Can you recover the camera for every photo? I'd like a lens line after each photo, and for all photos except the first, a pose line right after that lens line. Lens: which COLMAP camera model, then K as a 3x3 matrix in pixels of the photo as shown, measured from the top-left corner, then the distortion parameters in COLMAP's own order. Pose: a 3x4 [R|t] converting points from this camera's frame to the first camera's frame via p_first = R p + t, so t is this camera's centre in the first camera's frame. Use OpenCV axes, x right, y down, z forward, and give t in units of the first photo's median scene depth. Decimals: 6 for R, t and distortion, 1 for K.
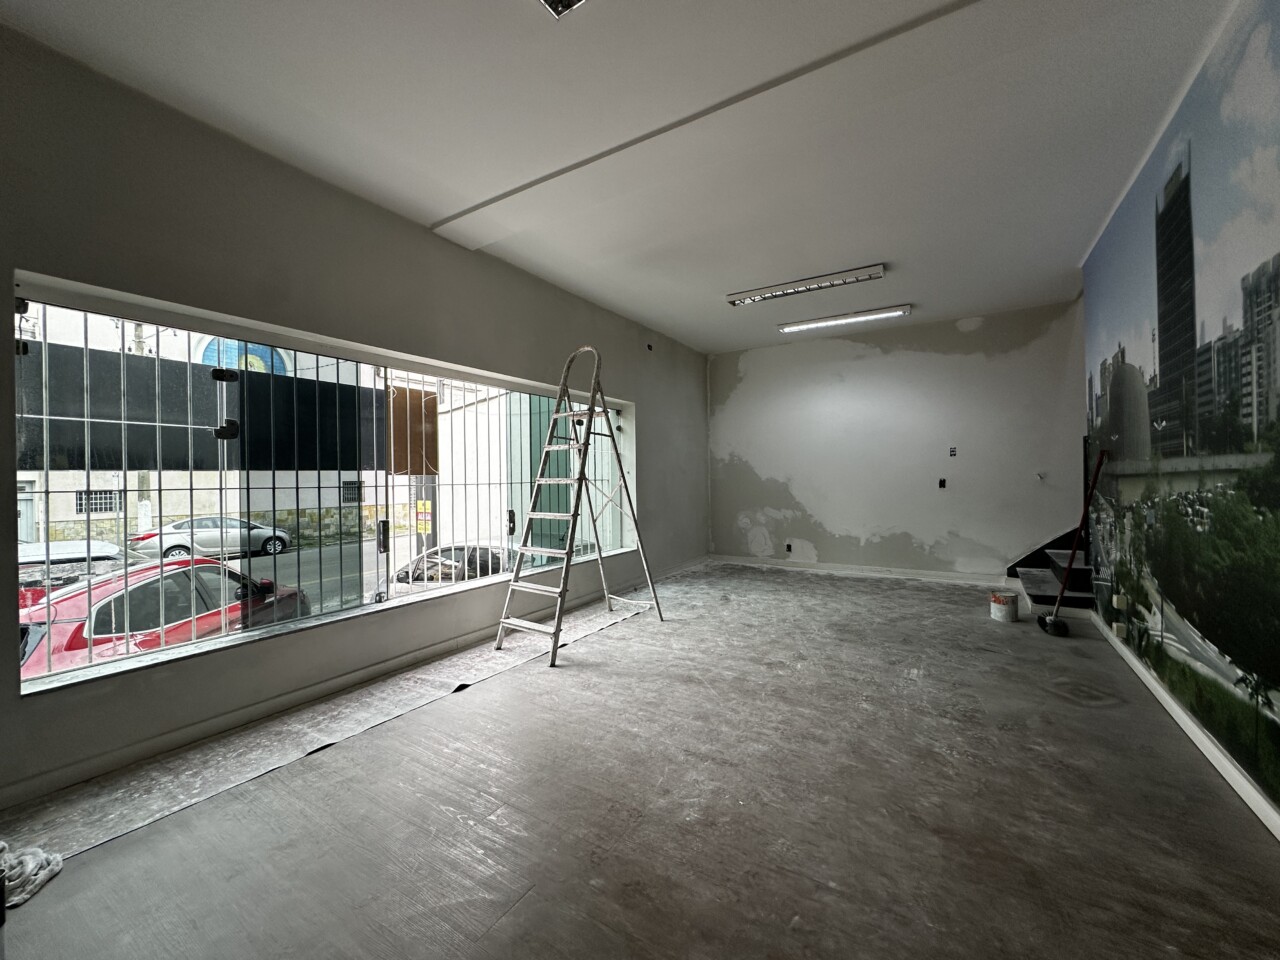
lens RADIAL K [[509.9, 0, 640.2], [0, 509.9, 478.4], [0, 0, 1]] dist [-0.006111, 0.000935]
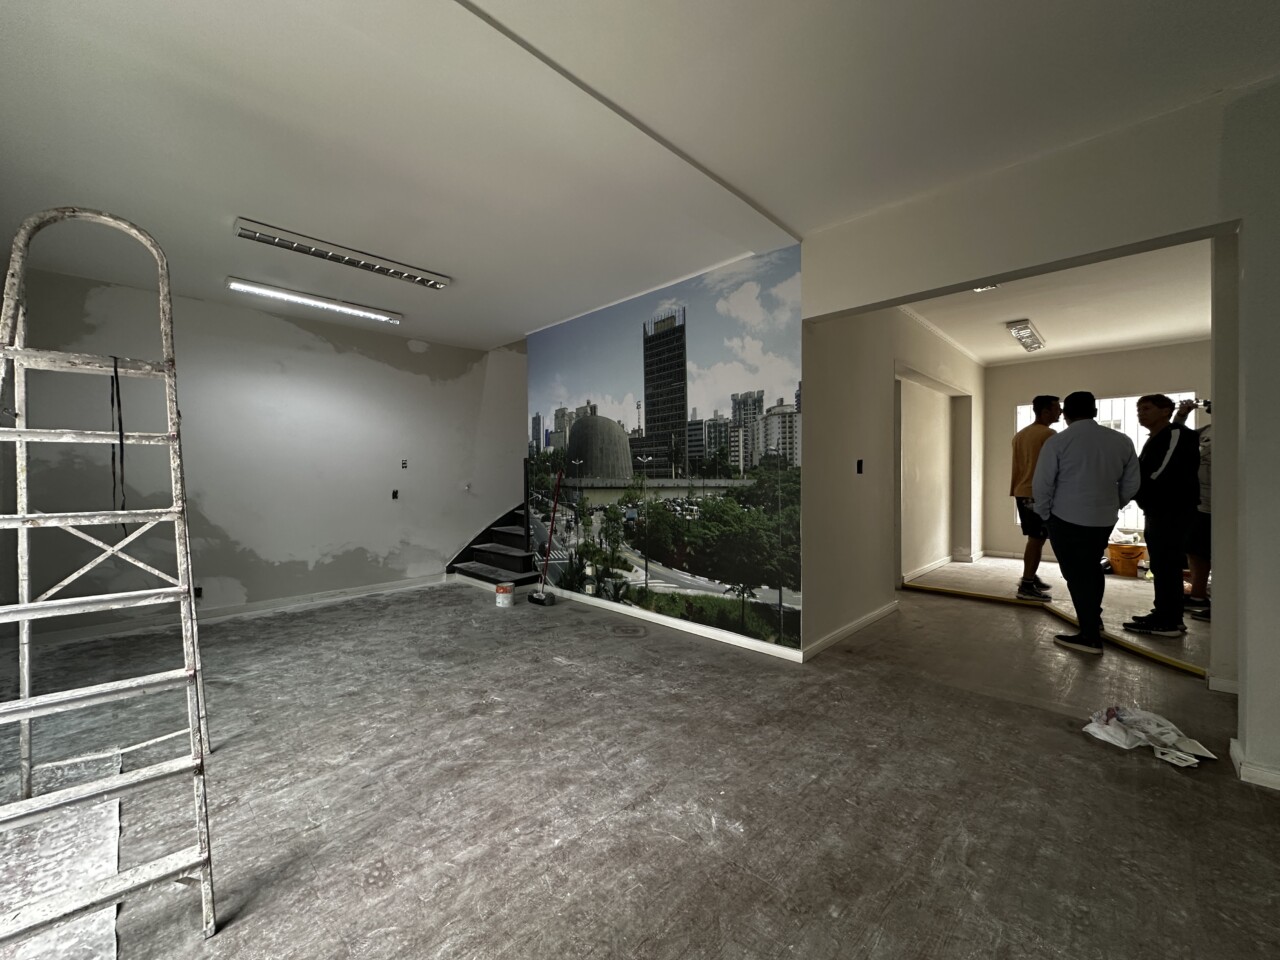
lens RADIAL K [[509.9, 0, 640.4], [0, 509.9, 479.5], [0, 0, 1]] dist [-0.006111, 0.000935]
pose [[0.210959, 0.001727, 0.977493, -0.547952], [0.006231, 0.999976, -0.003111, -0.026014], [-0.977475, 0.006747, 0.210943, 0.553989]]
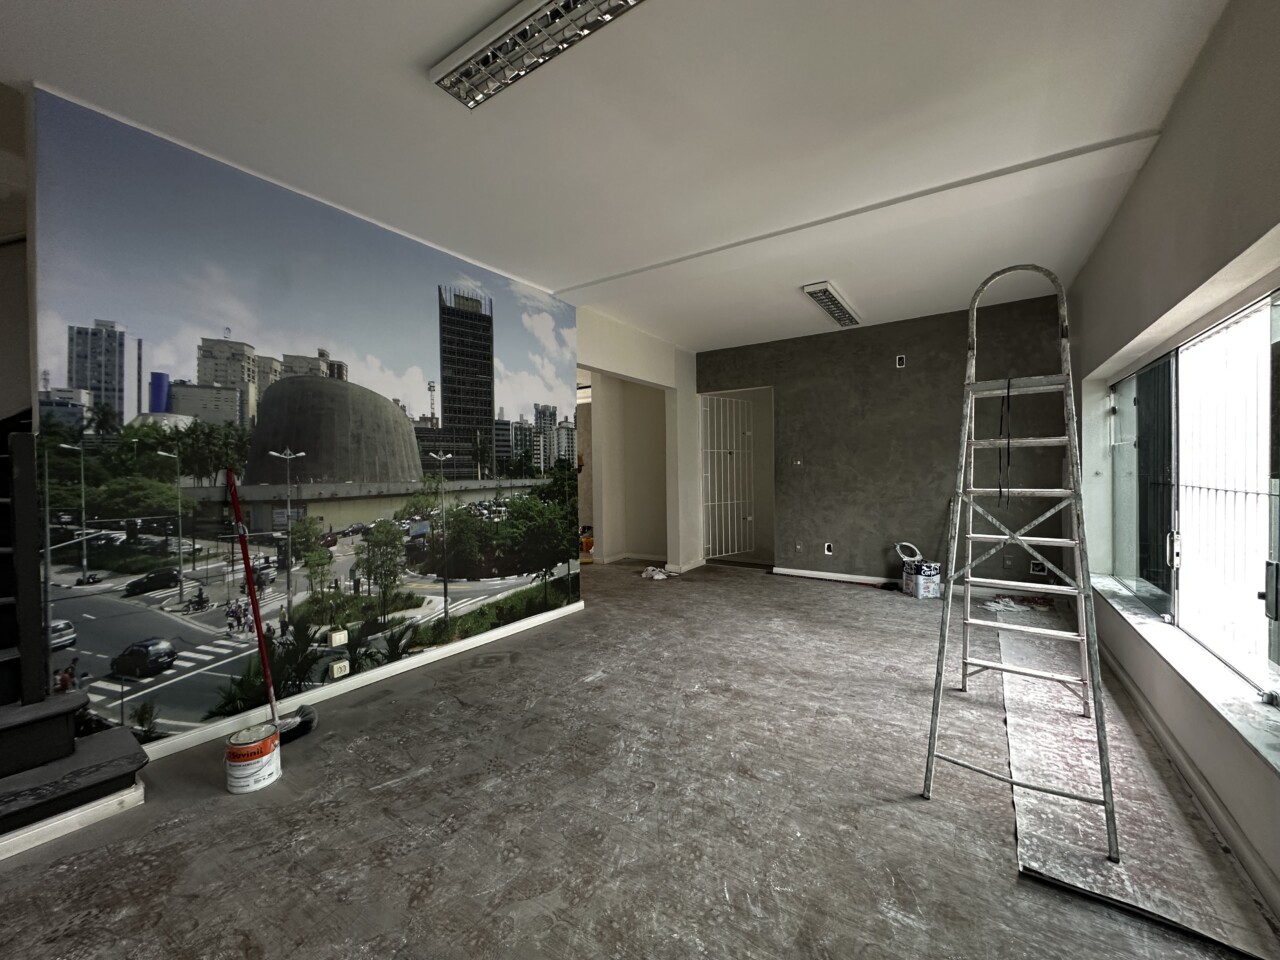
lens RADIAL K [[509.9, 0, 641.6], [0, 509.9, 479.2], [0, 0, 1]] dist [-0.006111, 0.000935]
pose [[-0.999436, 0.025353, 0.022007, 0.390662], [0.025757, 0.999502, 0.018249, -0.046114], [-0.021533, 0.018806, -0.999591, 1.988601]]
